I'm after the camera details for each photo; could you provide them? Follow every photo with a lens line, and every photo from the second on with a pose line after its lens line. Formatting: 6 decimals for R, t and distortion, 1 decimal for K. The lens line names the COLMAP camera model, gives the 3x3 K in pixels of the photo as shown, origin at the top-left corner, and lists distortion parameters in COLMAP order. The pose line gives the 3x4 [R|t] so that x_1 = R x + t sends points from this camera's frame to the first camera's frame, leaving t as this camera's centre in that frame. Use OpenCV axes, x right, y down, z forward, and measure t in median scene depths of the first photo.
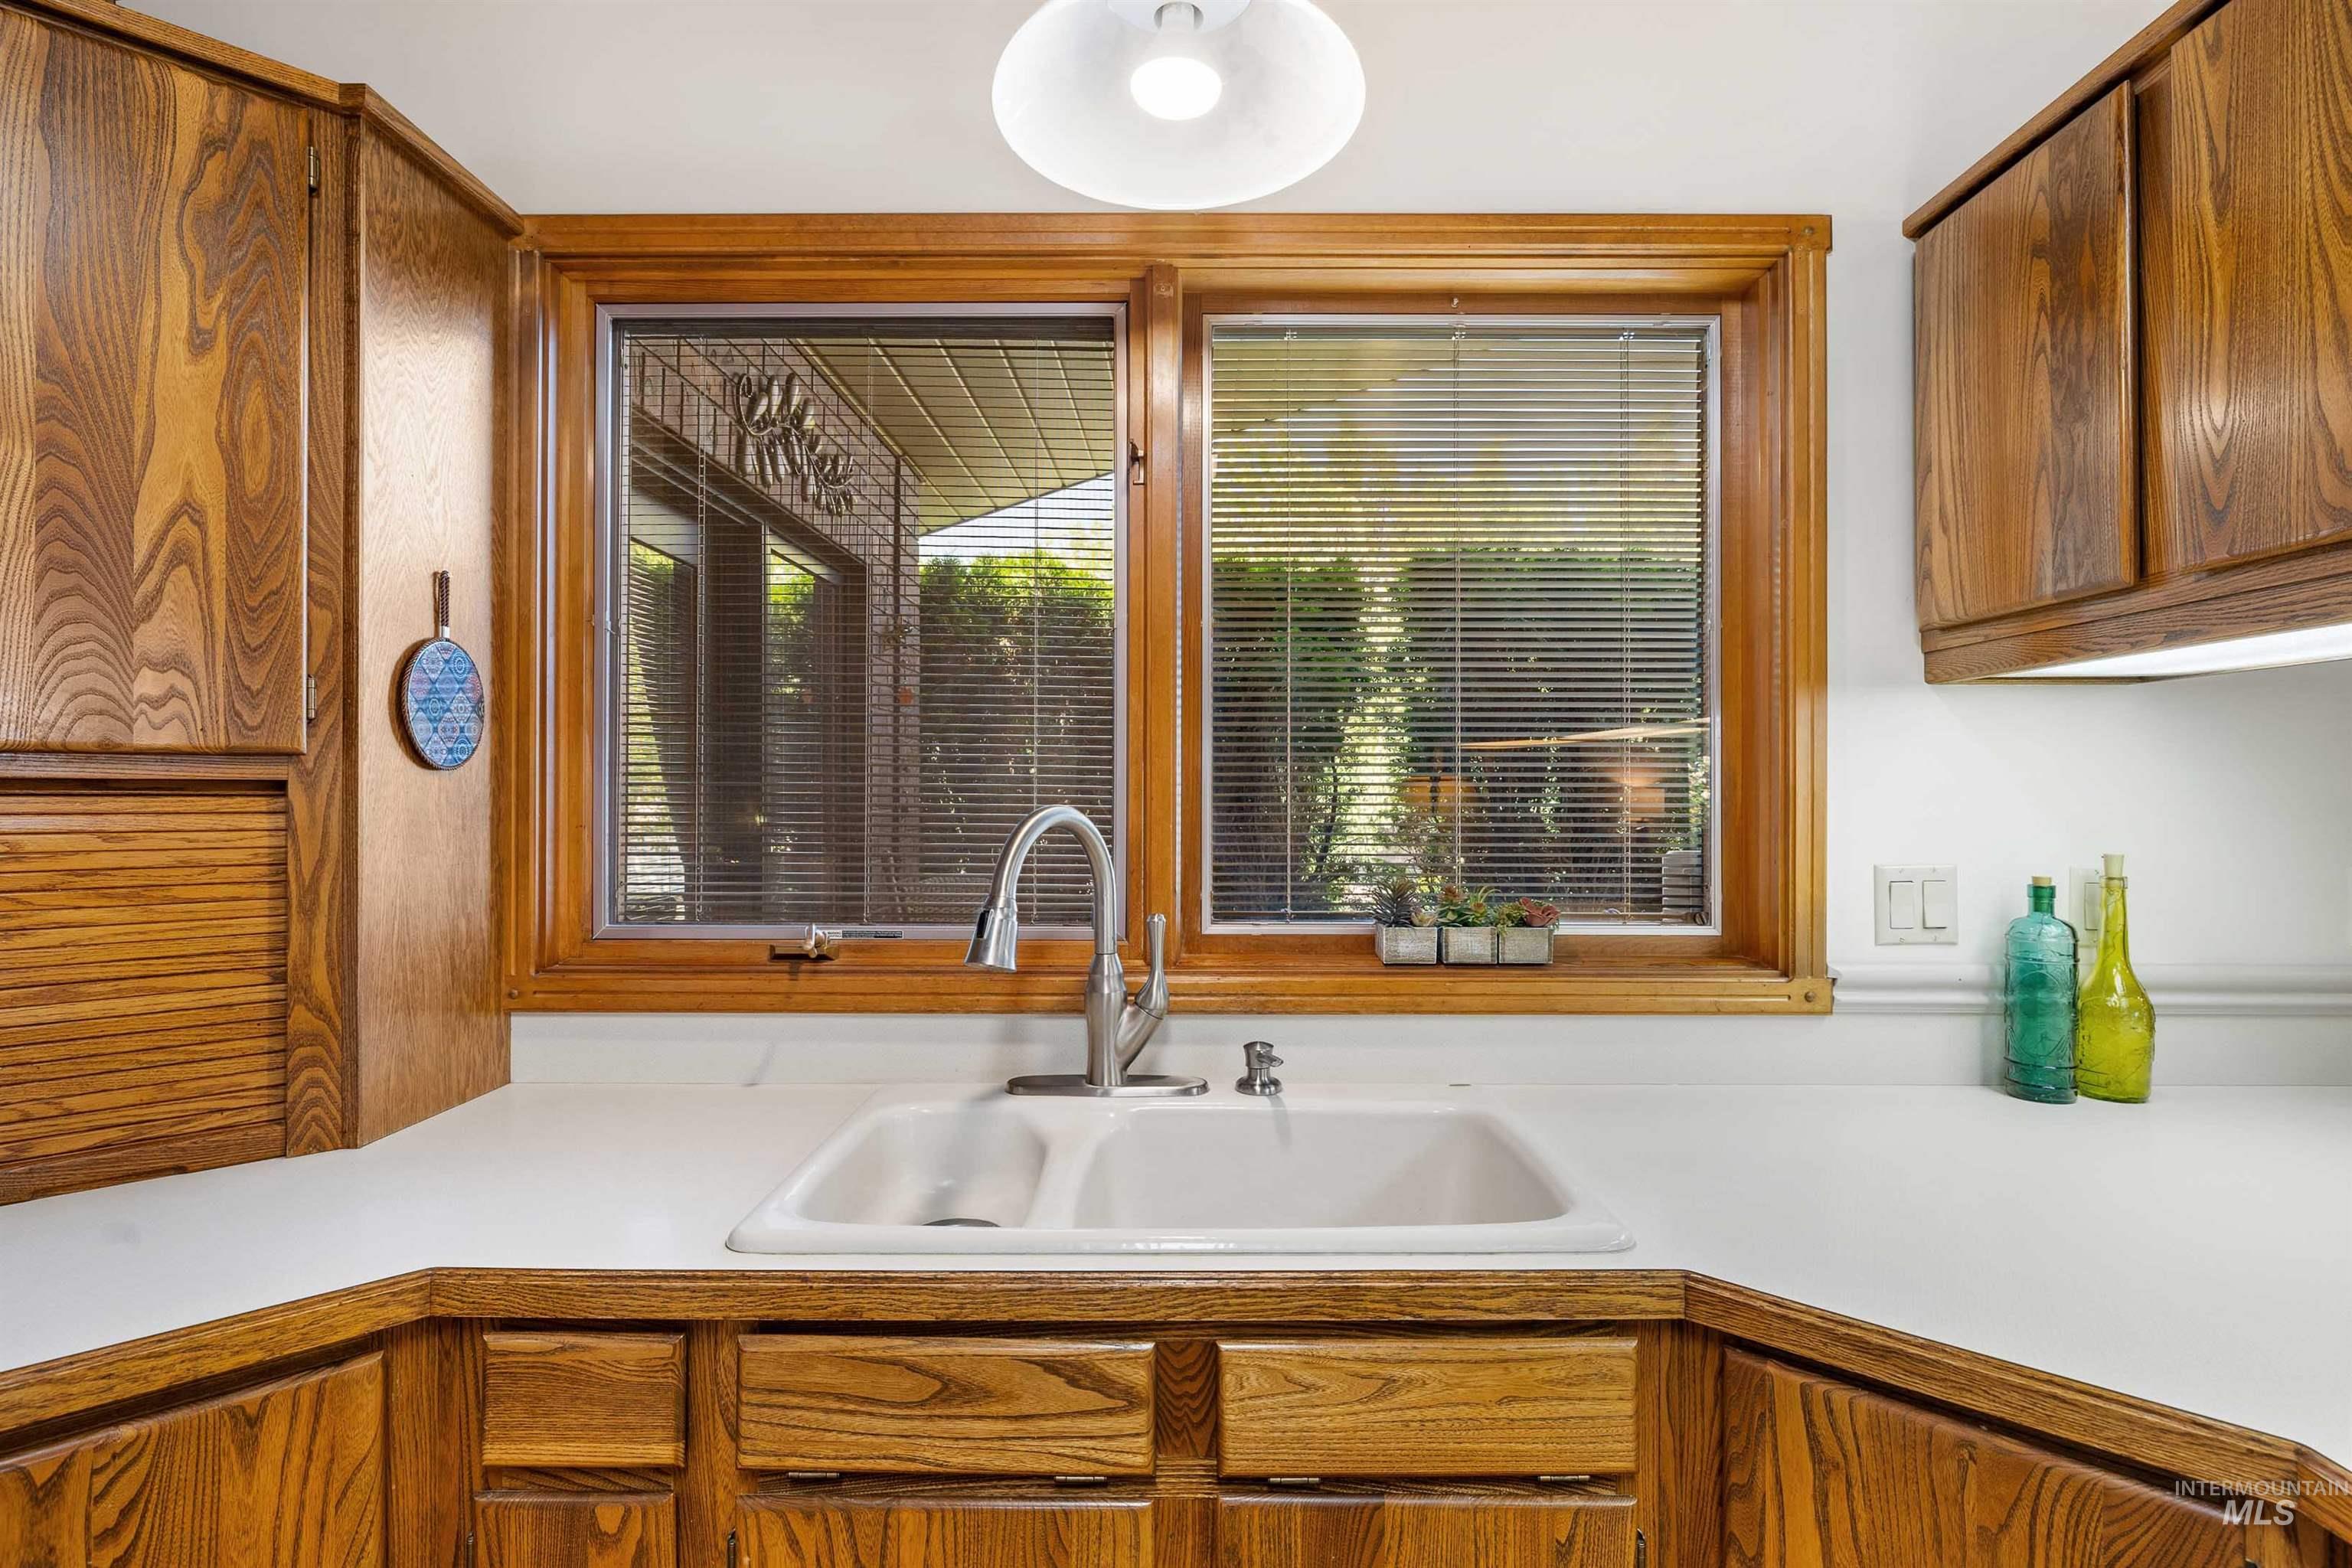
lens RADIAL K [[1198.0, 0, 1181.0], [0, 1198.0, 787.0], [0, 0, 1]] dist [-0.000050, 0.001256]
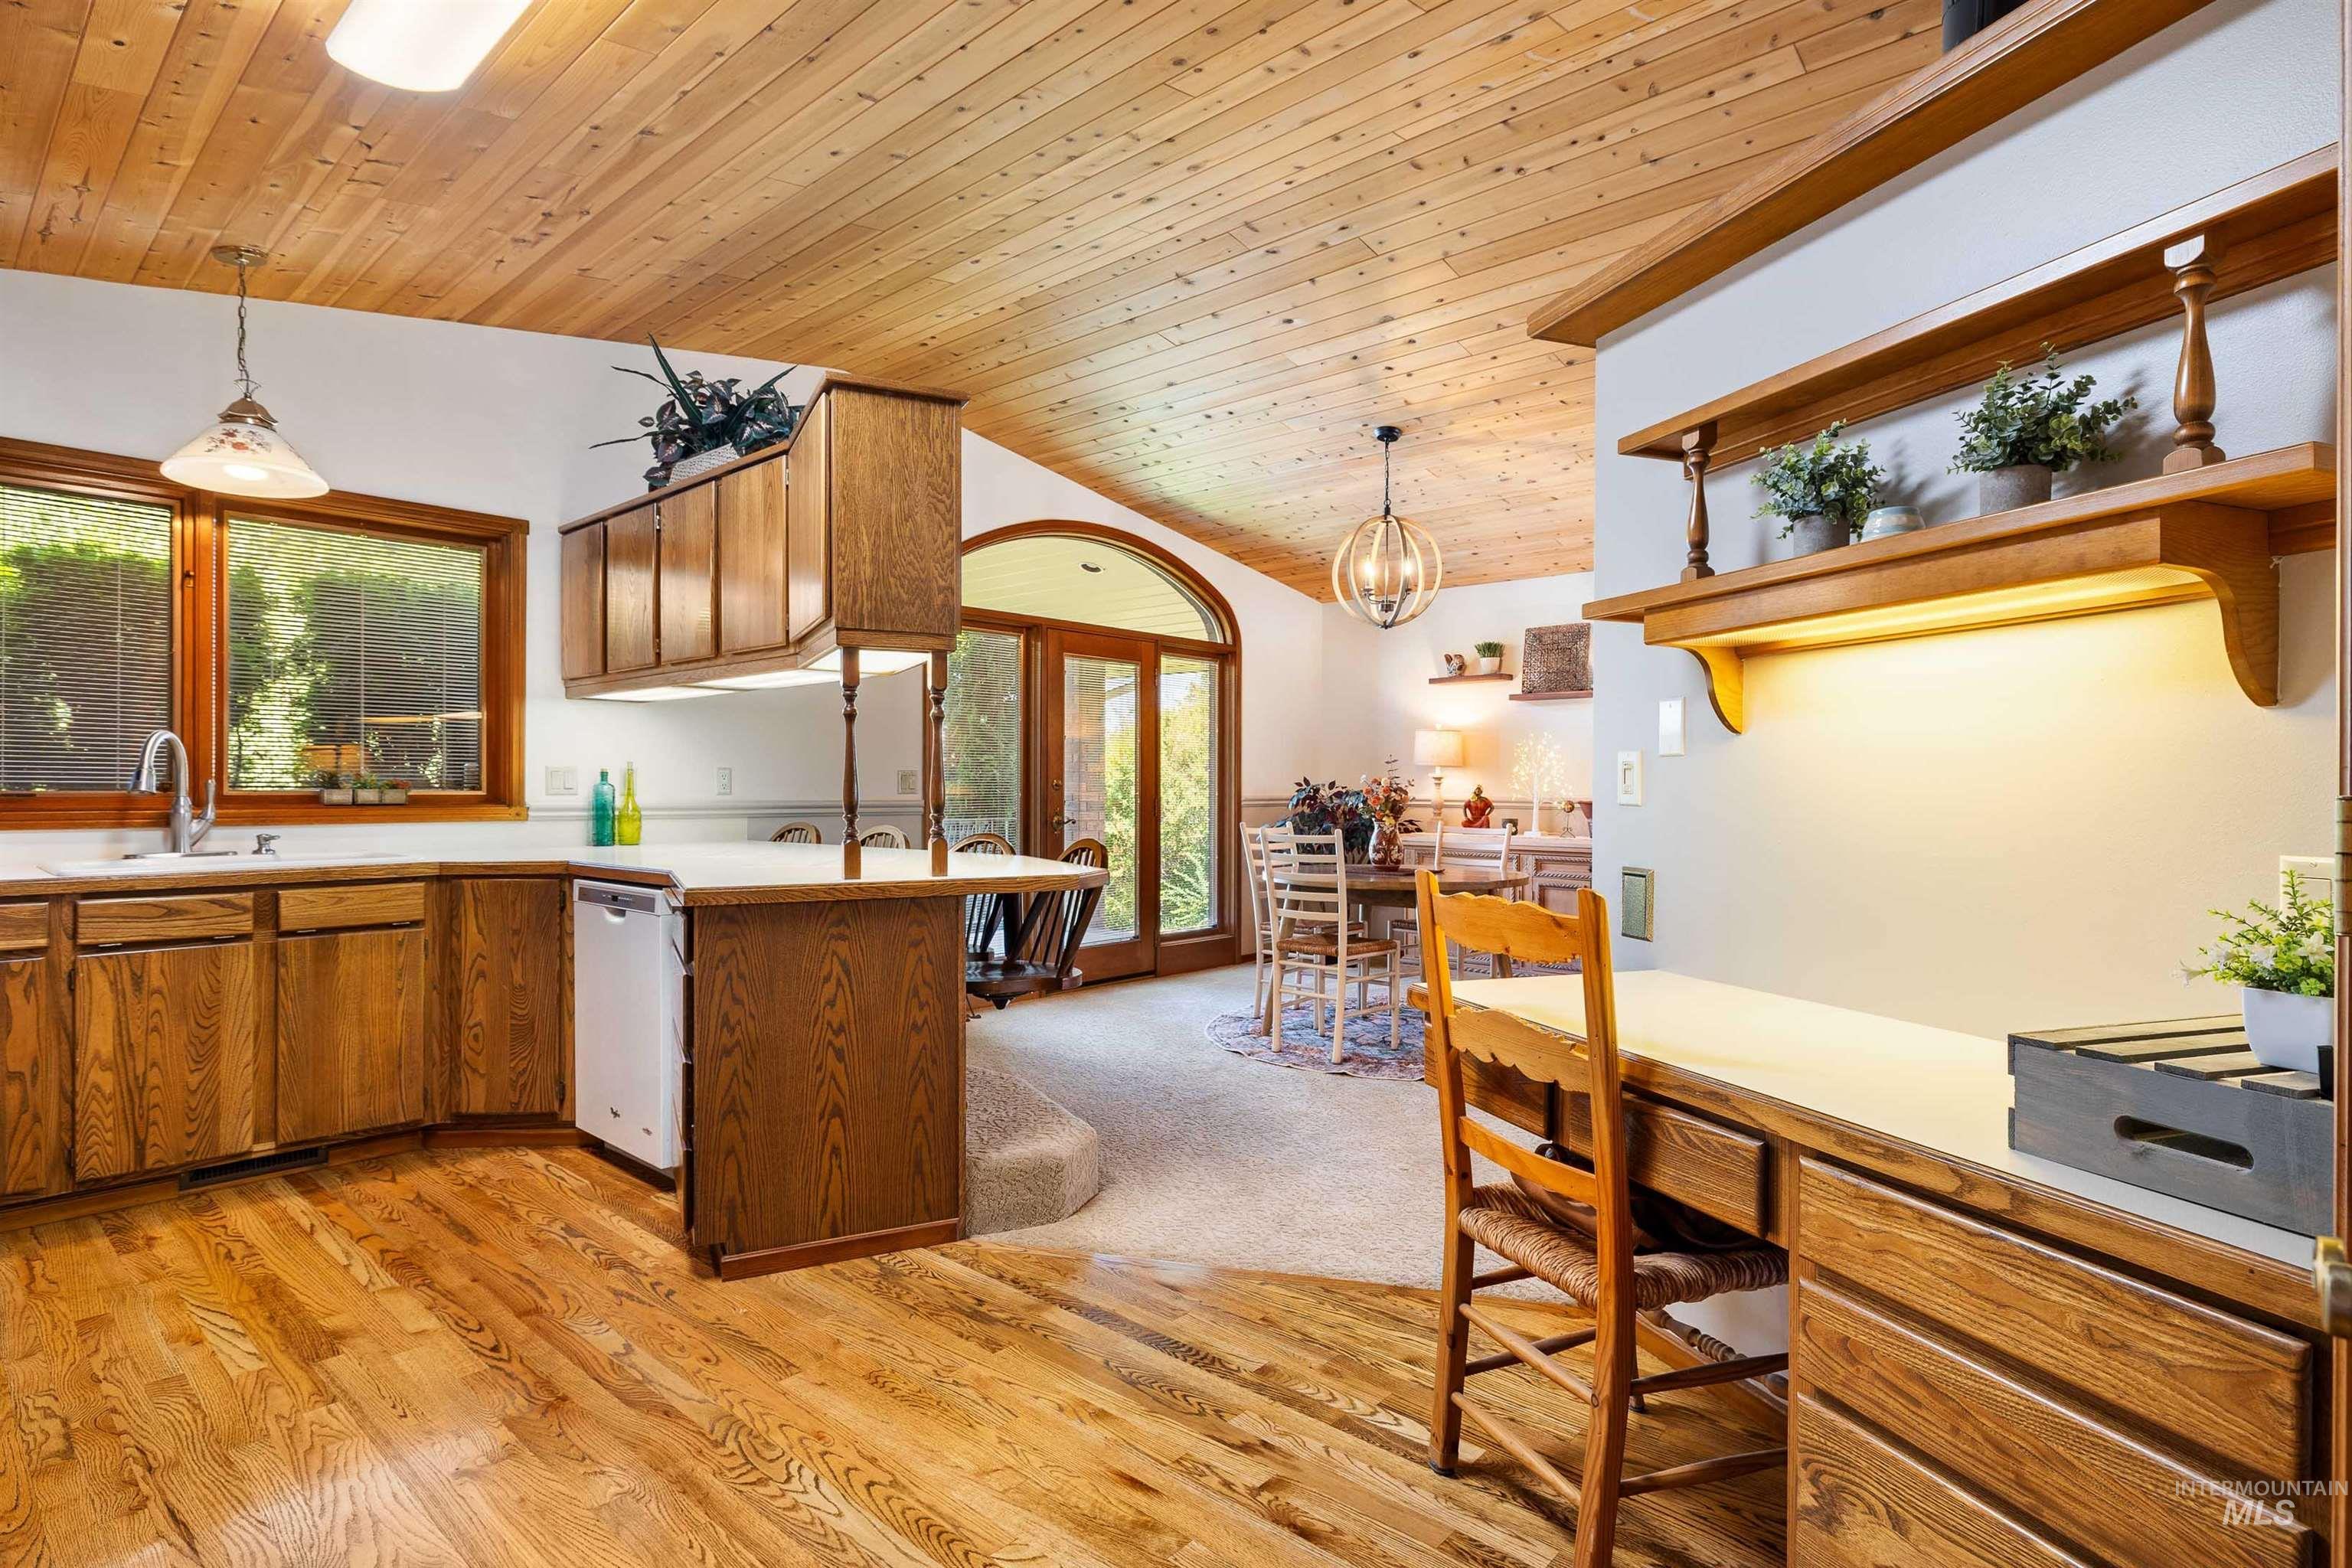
lens RADIAL K [[1198.0, 0, 1182.4], [0, 1198.0, 786.0], [0, 0, 1]] dist [-0.000050, 0.001256]
pose [[0.667756, 0.002741, 0.744375, -0.745345], [-0.008631, 0.999955, 0.004060, 0.141644], [-0.744330, -0.009136, 0.667749, -2.966020]]
